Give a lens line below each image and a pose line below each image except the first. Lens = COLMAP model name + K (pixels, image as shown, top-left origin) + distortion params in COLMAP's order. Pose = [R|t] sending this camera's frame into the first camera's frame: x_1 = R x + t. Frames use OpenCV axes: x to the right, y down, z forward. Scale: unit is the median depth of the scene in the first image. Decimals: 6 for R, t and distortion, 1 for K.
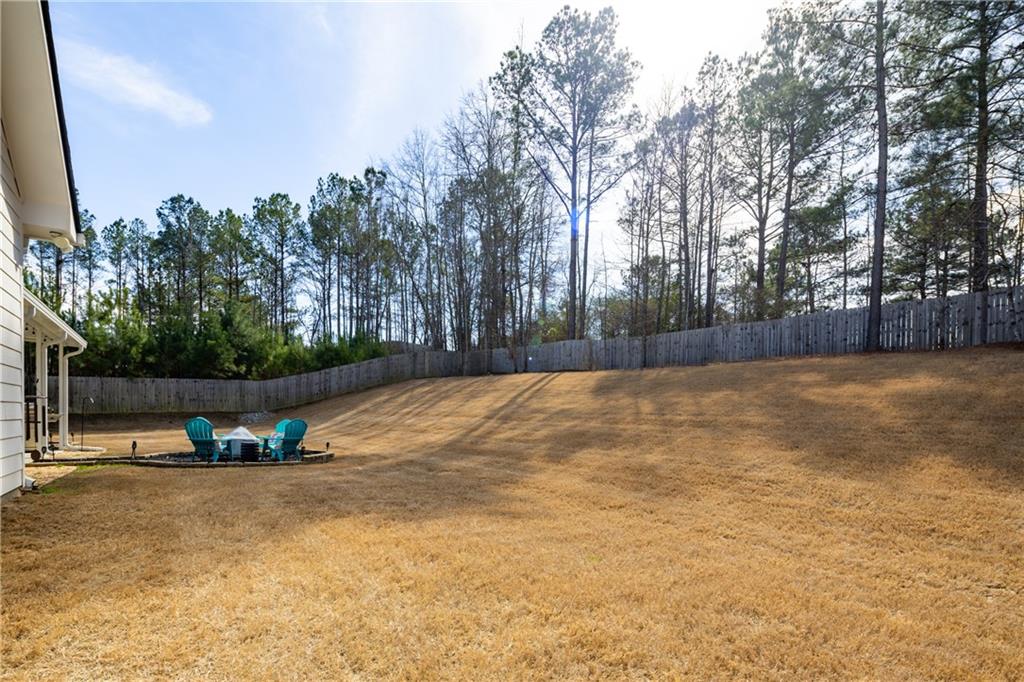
lens RADIAL K [[500.6, 0, 508.9], [0, 500.6, 421.4], [0, 0, 1]] dist [0.003769, -0.001009]
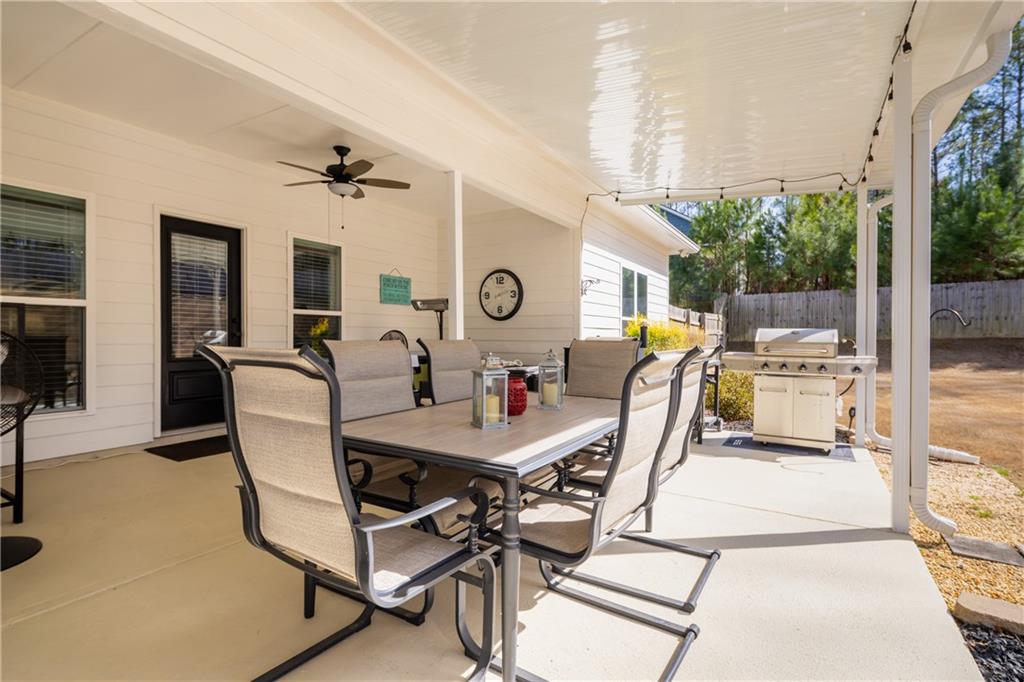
lens RADIAL K [[495.8, 0, 505.3], [0, 495.8, 338.8], [0, 0, 1]] dist [-0.000204, 0.001437]
pose [[0.412081, 0.002433, -0.911144, -0.250419], [-0.010661, 0.999941, -0.002152, -0.009332], [0.911085, 0.010600, 0.412083, 0.224035]]
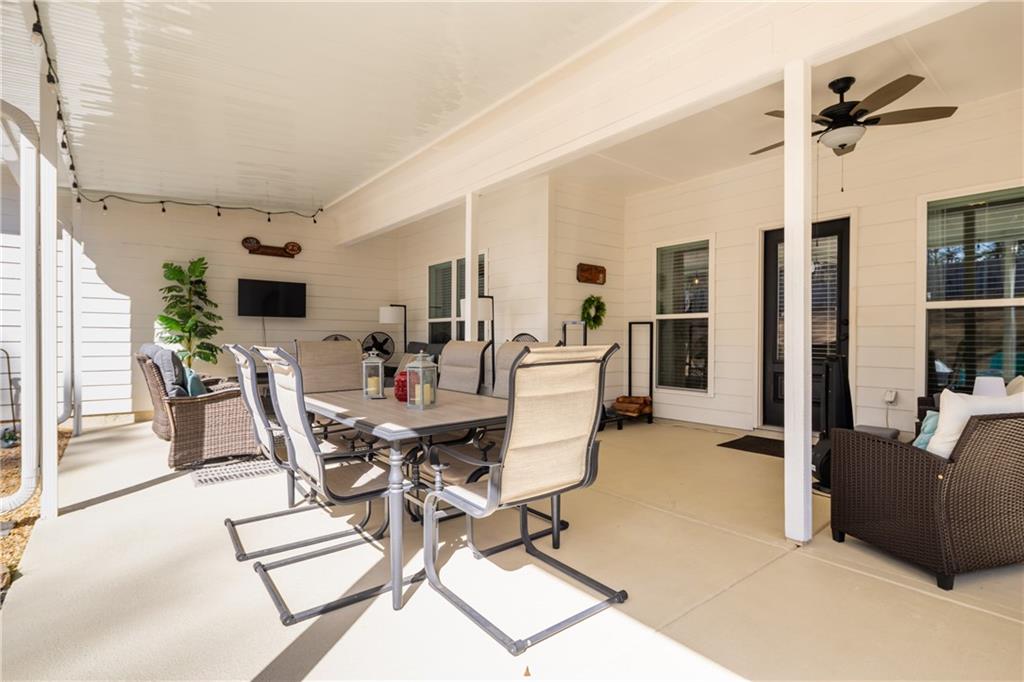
lens RADIAL K [[495.8, 0, 511.6], [0, 495.8, 342.5], [0, 0, 1]] dist [-0.000204, 0.001437]
pose [[-0.996836, -0.007742, -0.079110, -0.325665], [-0.009676, 0.999663, 0.024095, -0.011394], [0.078896, 0.024784, -0.996575, 0.341470]]
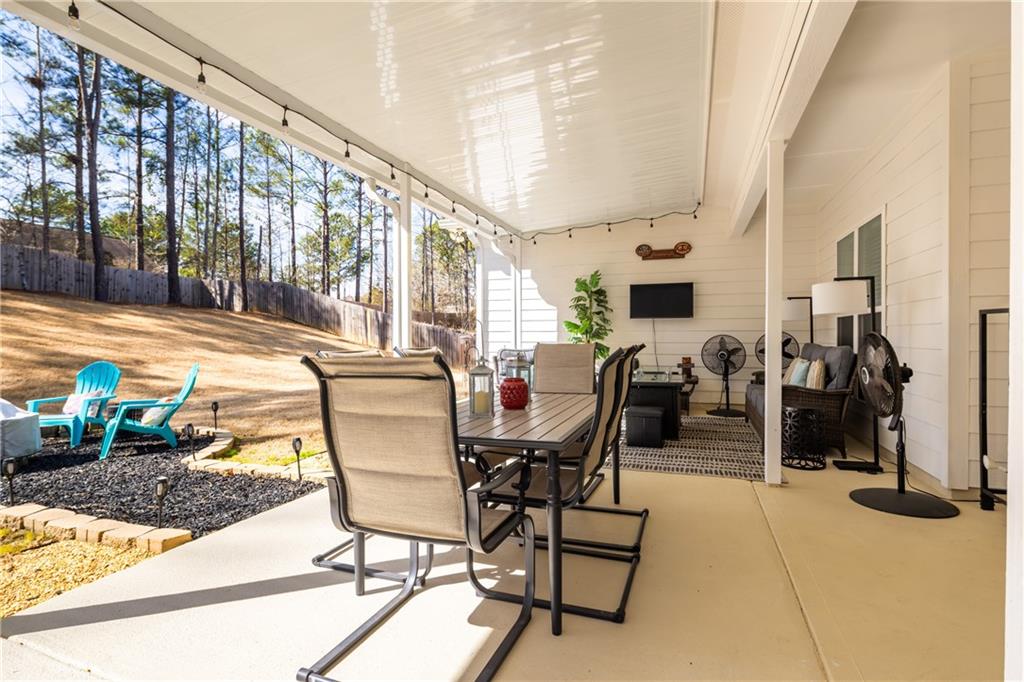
lens RADIAL K [[495.8, 0, 512.0], [0, 495.8, 342.3], [0, 0, 1]] dist [-0.000204, 0.001437]
pose [[-0.576716, -0.013847, 0.816828, -0.382639], [0.012040, 0.999604, 0.025446, -0.012057], [-0.816856, 0.024510, -0.576320, 0.300677]]
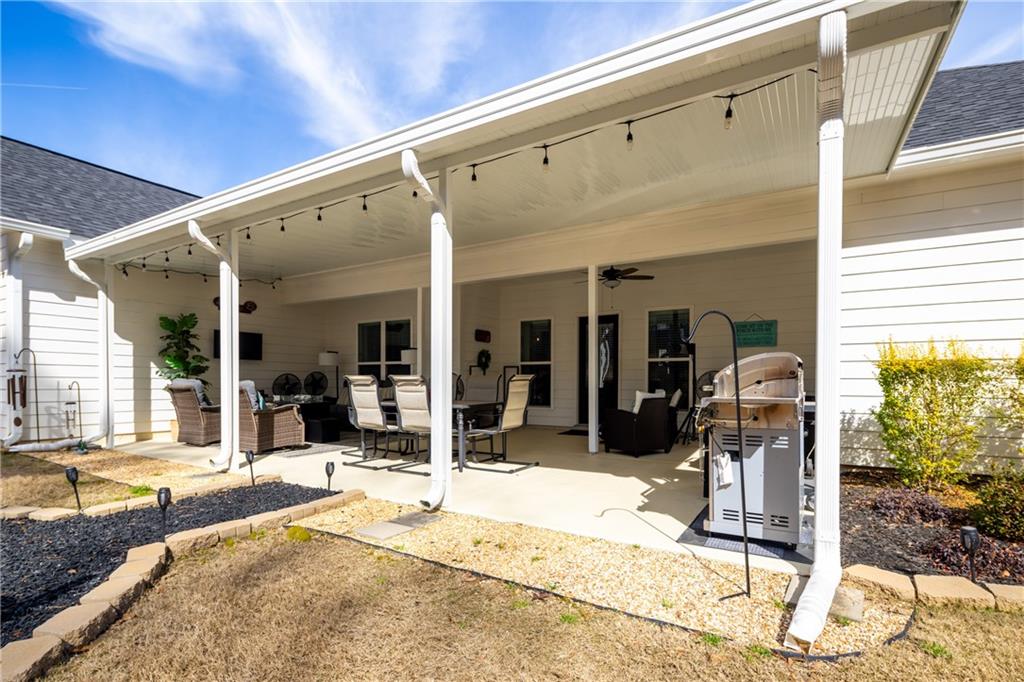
lens RADIAL K [[495.8, 0, 516.1], [0, 495.8, 391.8], [0, 0, 1]] dist [-0.000204, 0.001437]
pose [[-0.907554, 0.001725, -0.419933, -0.263281], [-0.013169, 0.999383, 0.032566, -0.009226], [0.419730, 0.035085, -0.906971, 0.437998]]
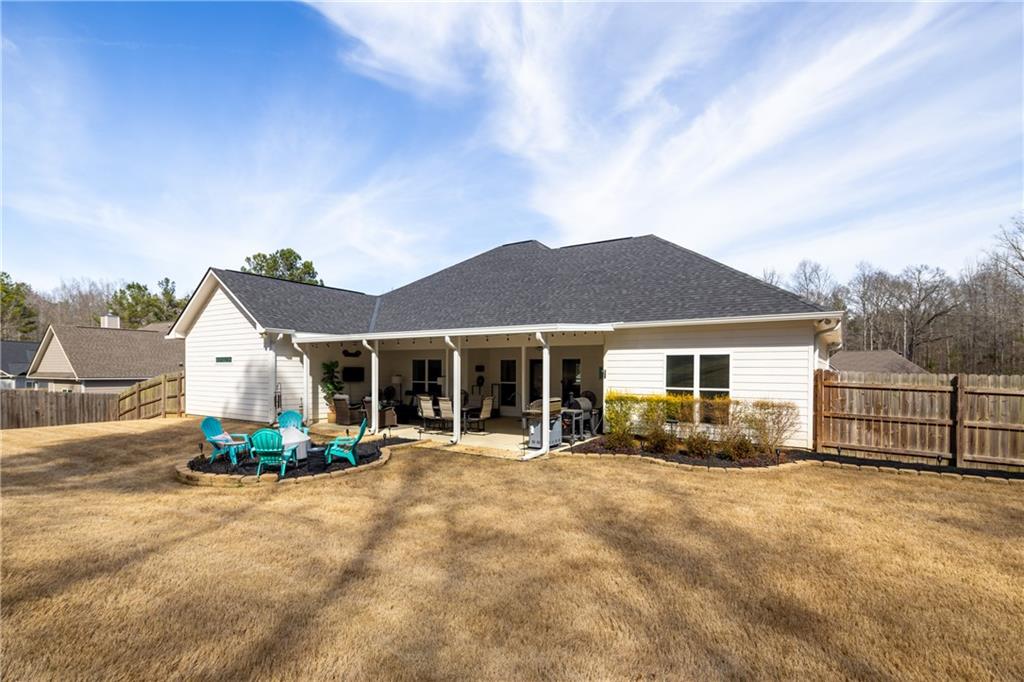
lens RADIAL K [[495.8, 0, 508.8], [0, 495.8, 379.4], [0, 0, 1]] dist [-0.000204, 0.001437]
pose [[-0.928429, 0.000929, -0.371508, -0.194325], [-0.011220, 0.999471, 0.030538, -0.037415], [0.371339, 0.032521, -0.927928, 0.684060]]
